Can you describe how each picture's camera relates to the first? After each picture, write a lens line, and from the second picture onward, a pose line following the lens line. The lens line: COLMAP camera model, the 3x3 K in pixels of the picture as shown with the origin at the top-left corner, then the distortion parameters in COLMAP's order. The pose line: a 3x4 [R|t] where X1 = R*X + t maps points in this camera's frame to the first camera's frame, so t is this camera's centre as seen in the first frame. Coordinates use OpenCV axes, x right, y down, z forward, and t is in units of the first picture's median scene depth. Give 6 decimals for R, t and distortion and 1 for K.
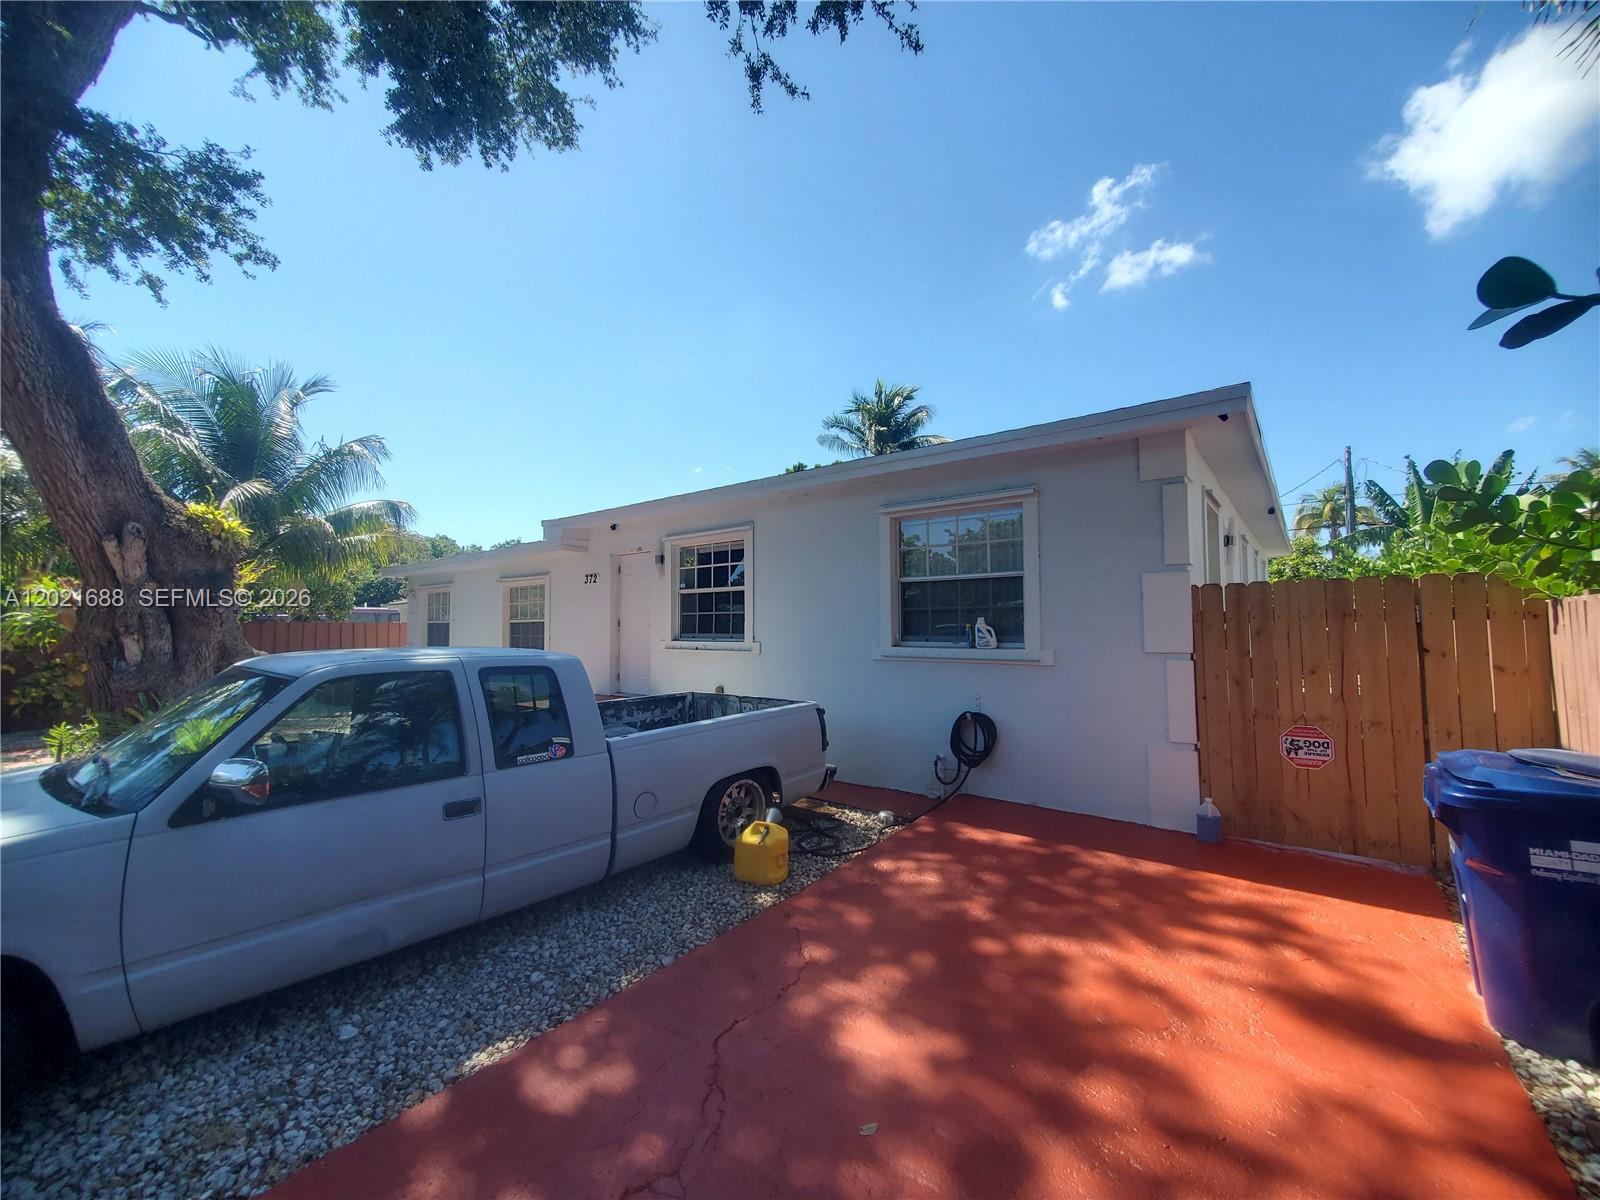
lens RADIAL K [[635.1, 0, 800.0], [0, 635.1, 600.0], [0, 0, 1]] dist [-0.000843, -0.000123]
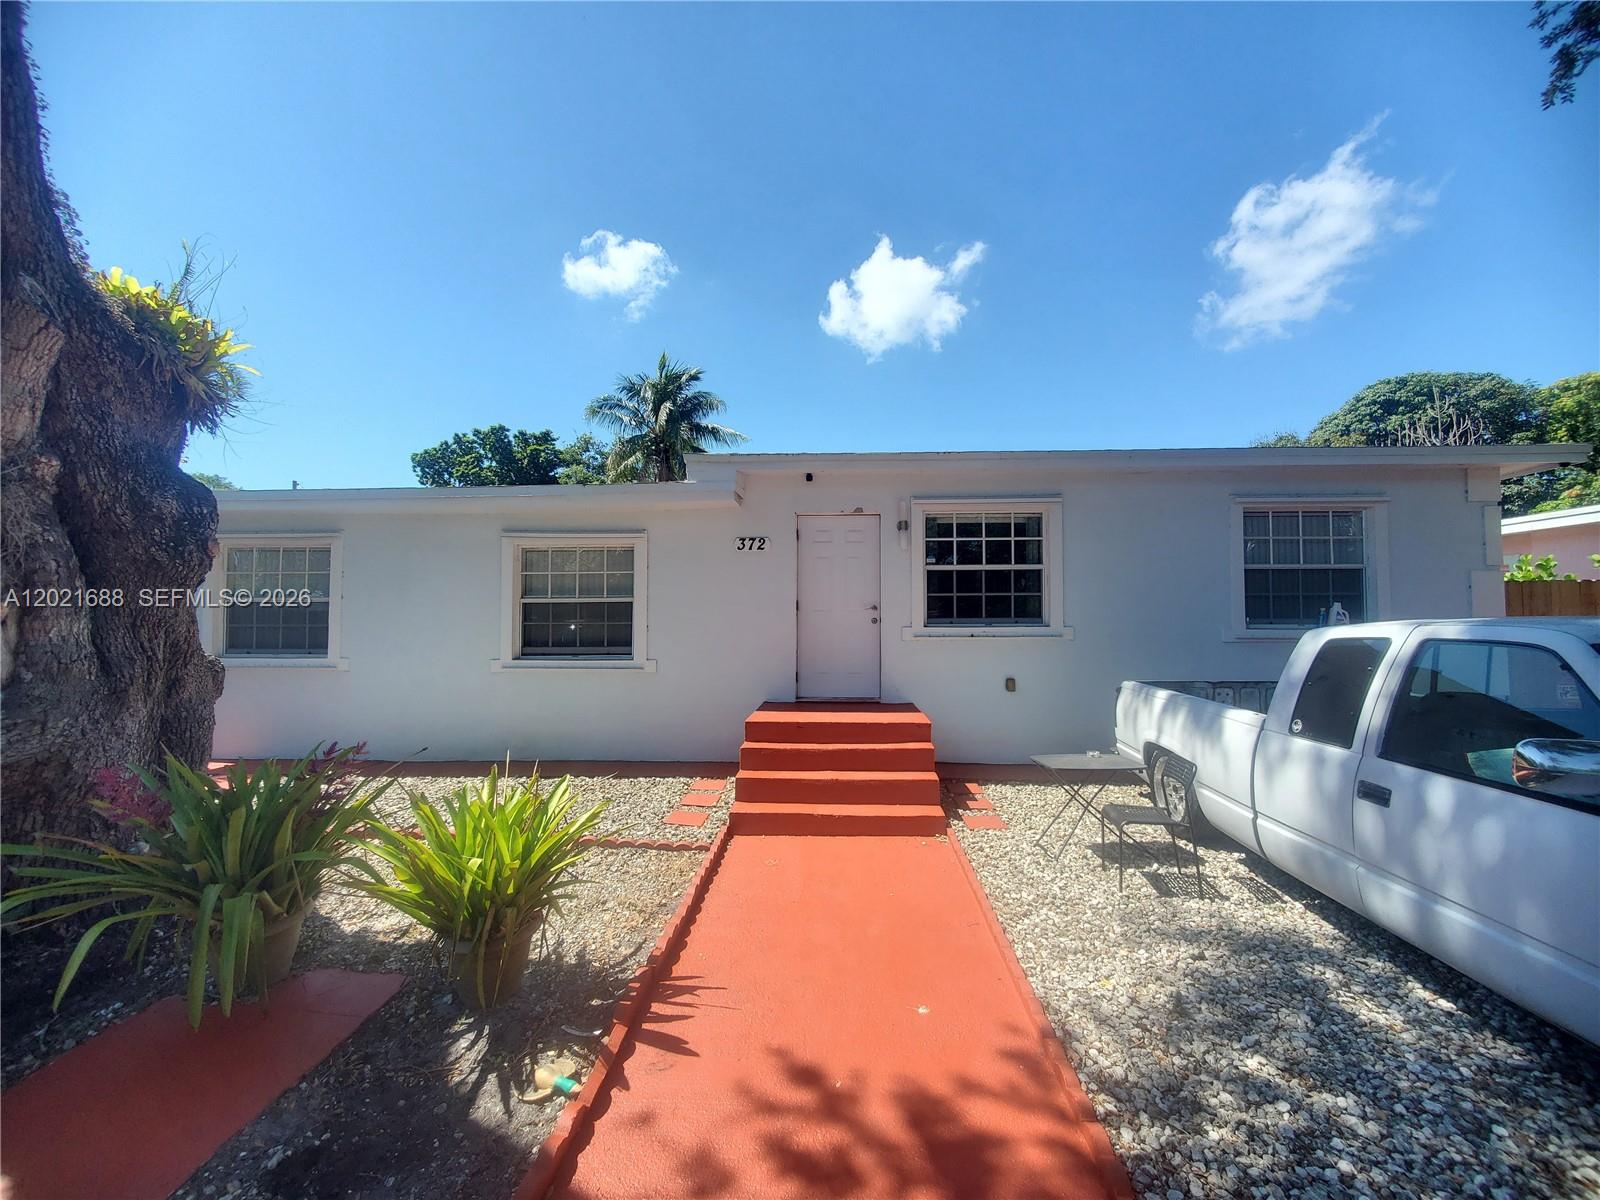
lens RADIAL K [[635.1, 0, 800.0], [0, 635.1, 600.0], [0, 0, 1]] dist [-0.000843, -0.000123]
pose [[0.810674, 0.023482, 0.585026, -0.815457], [-0.027554, 0.999618, -0.001941, 0.035840], [-0.584849, -0.014546, 0.811012, 0.432131]]
